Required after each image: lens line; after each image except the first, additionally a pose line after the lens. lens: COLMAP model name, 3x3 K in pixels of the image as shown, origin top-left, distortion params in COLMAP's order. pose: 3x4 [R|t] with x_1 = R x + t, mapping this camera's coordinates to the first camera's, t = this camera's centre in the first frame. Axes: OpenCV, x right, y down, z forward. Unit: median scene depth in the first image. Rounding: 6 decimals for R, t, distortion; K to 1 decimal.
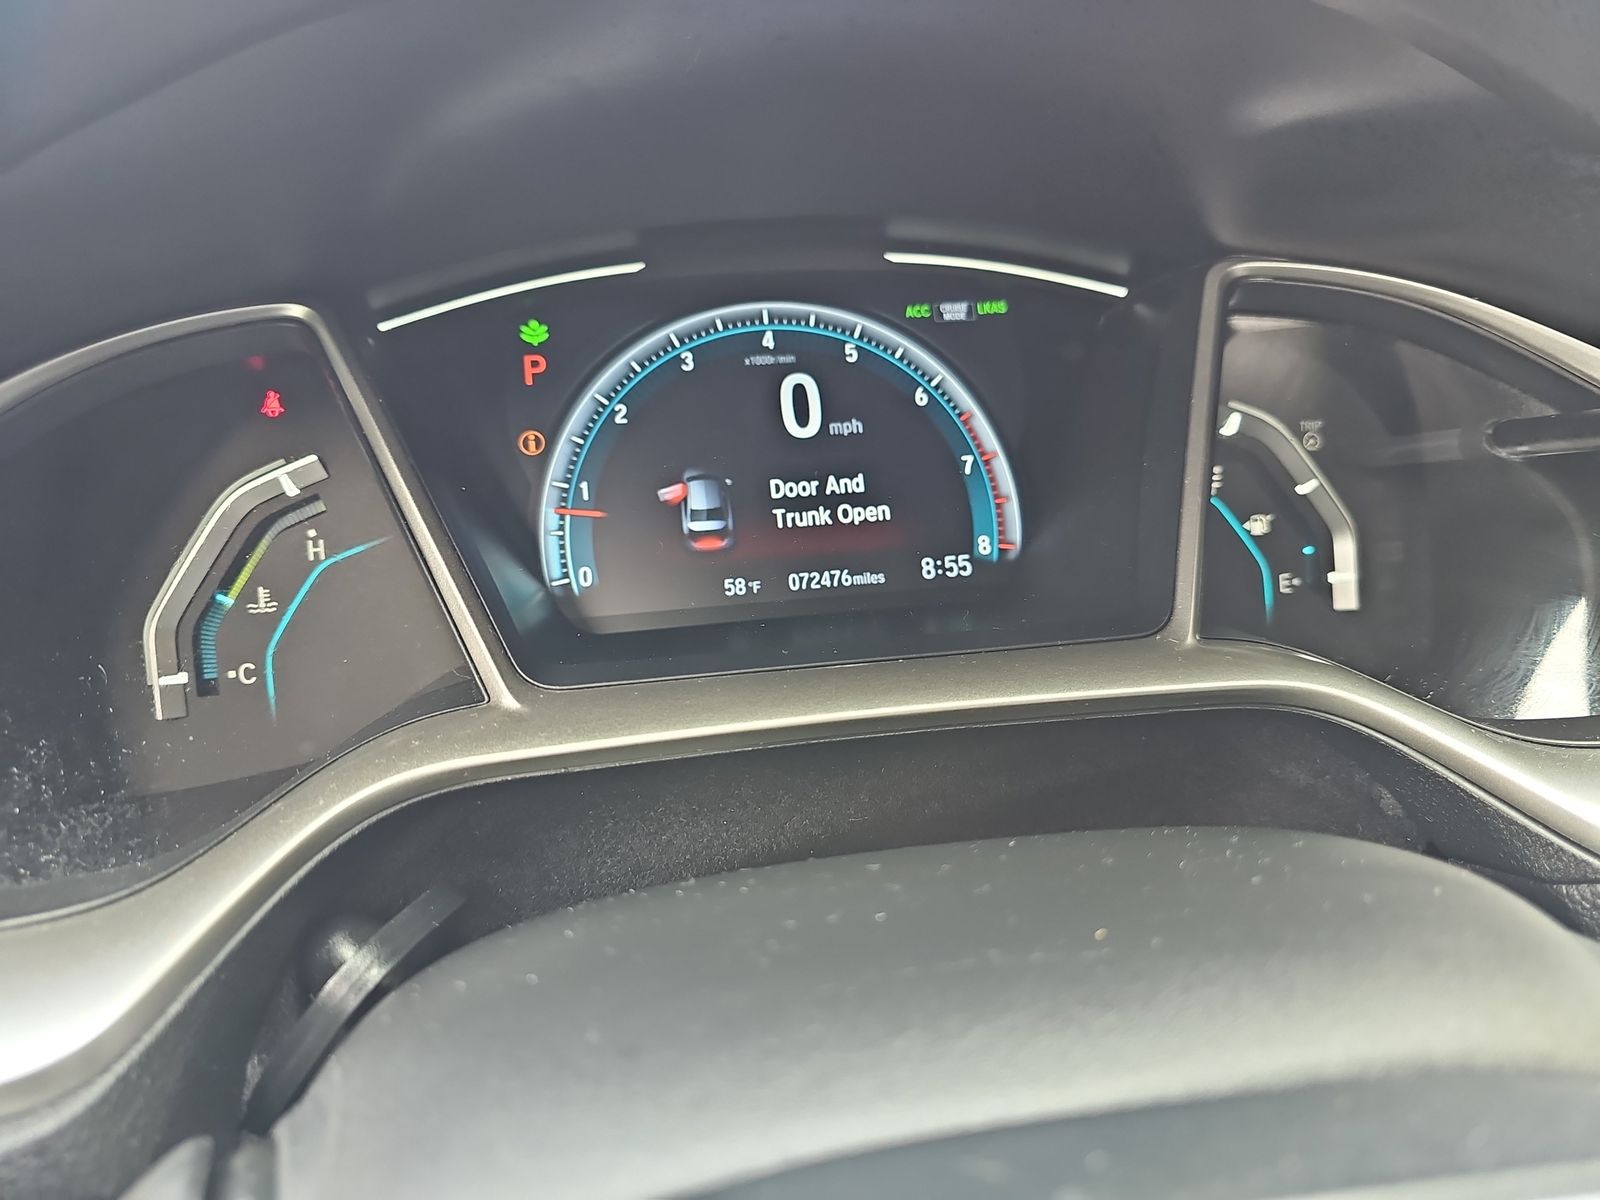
lens RADIAL K [[1057.6, 0, 810.8], [0, 1057.6, 606.4], [0, 0, 1]] dist [0.021860, -0.017052]
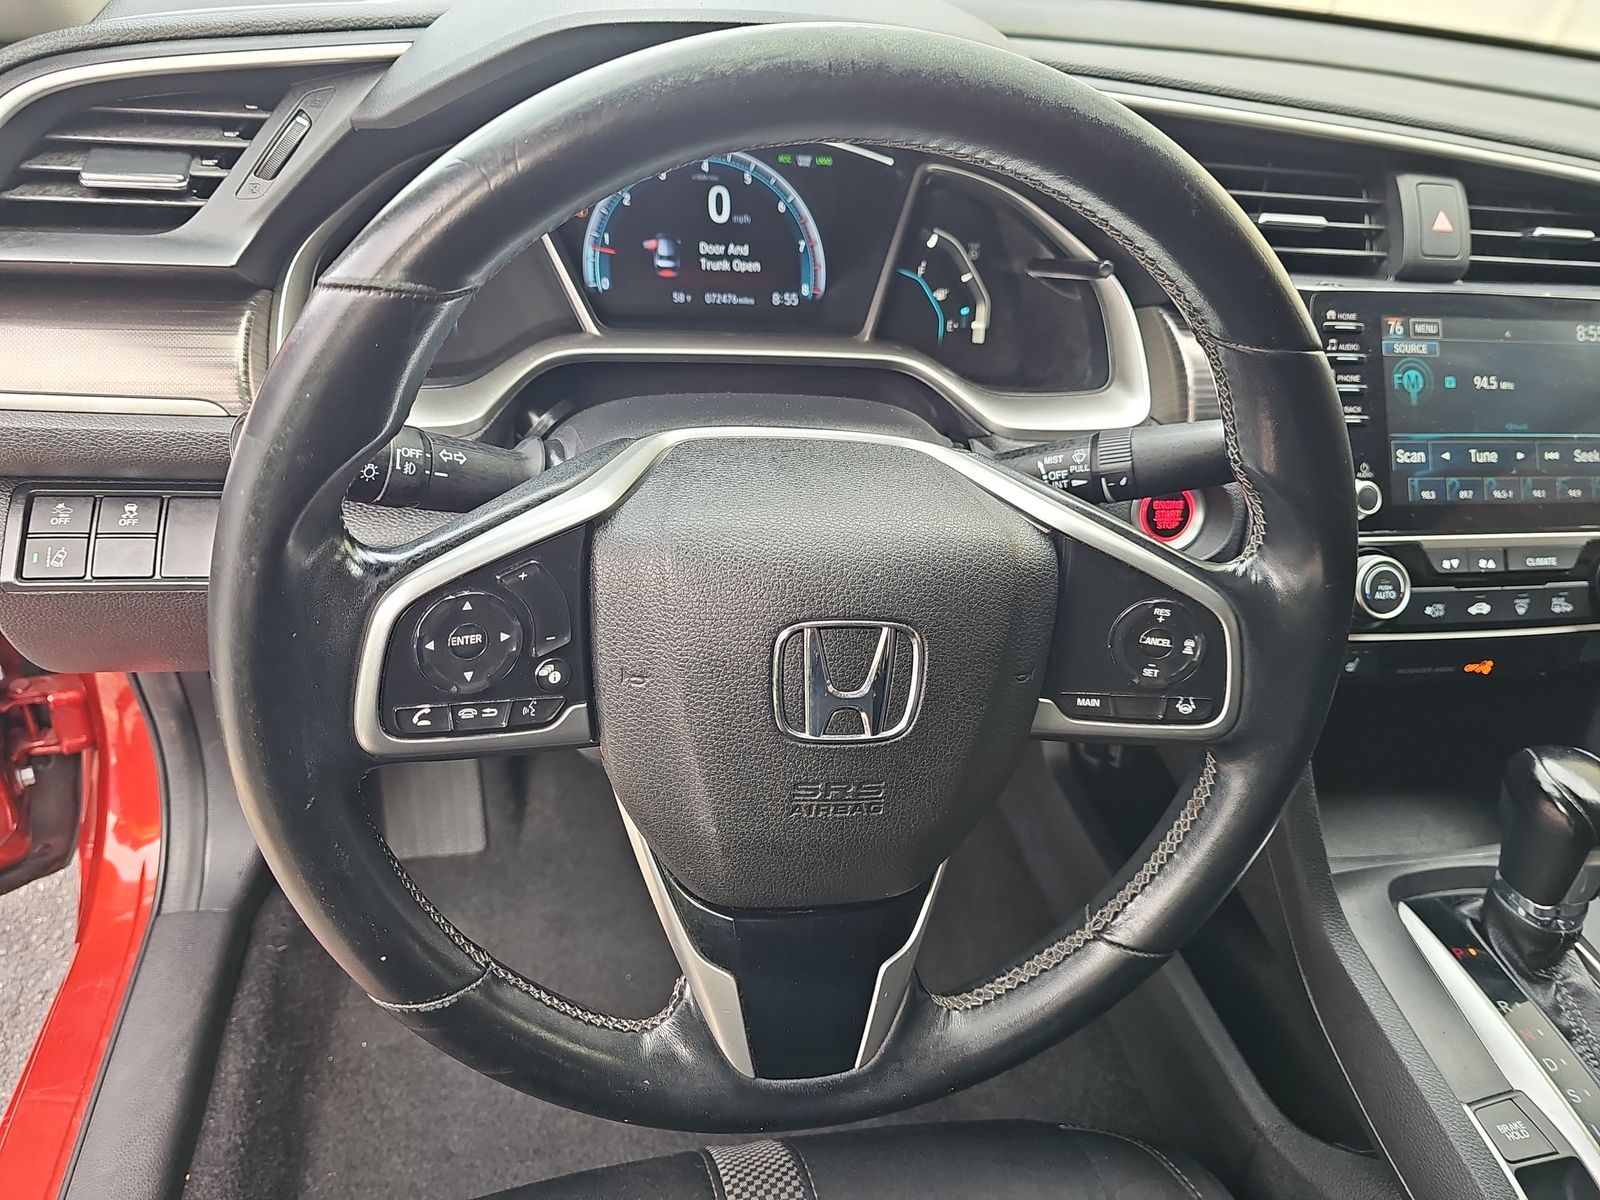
lens RADIAL K [[1057.6, 0, 800.1], [0, 1057.6, 597.8], [0, 0, 1]] dist [0.021860, -0.017052]
pose [[0.991757, 0.084152, 0.096624, 0.010502], [-0.104496, 0.967597, 0.229861, 0.046463], [-0.074150, -0.238063, 0.968415, -1.081466]]
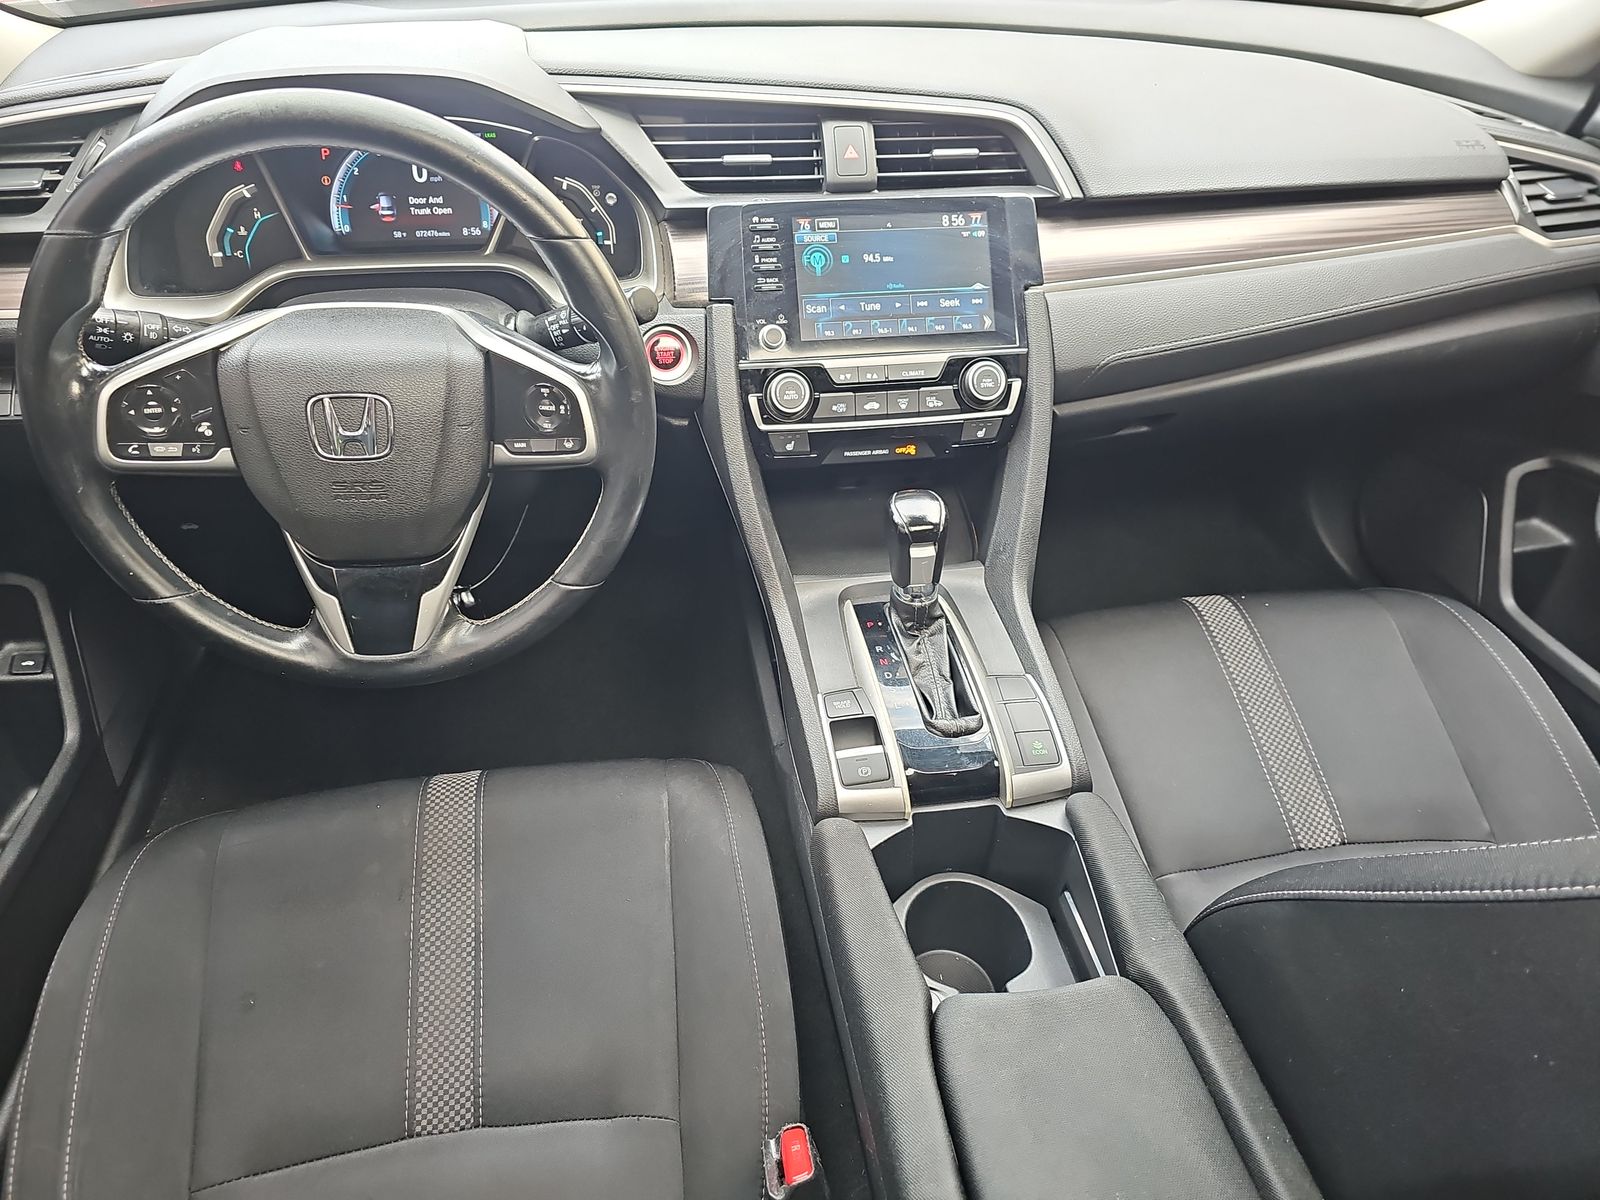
lens RADIAL K [[1057.6, 0, 802.5], [0, 1057.6, 612.2], [0, 0, 1]] dist [0.021860, -0.017052]
pose [[0.998885, 0.042068, 0.021417, 1.047705], [-0.046521, 0.954261, 0.295334, 0.059914], [-0.008013, -0.296001, 0.955154, -2.200692]]
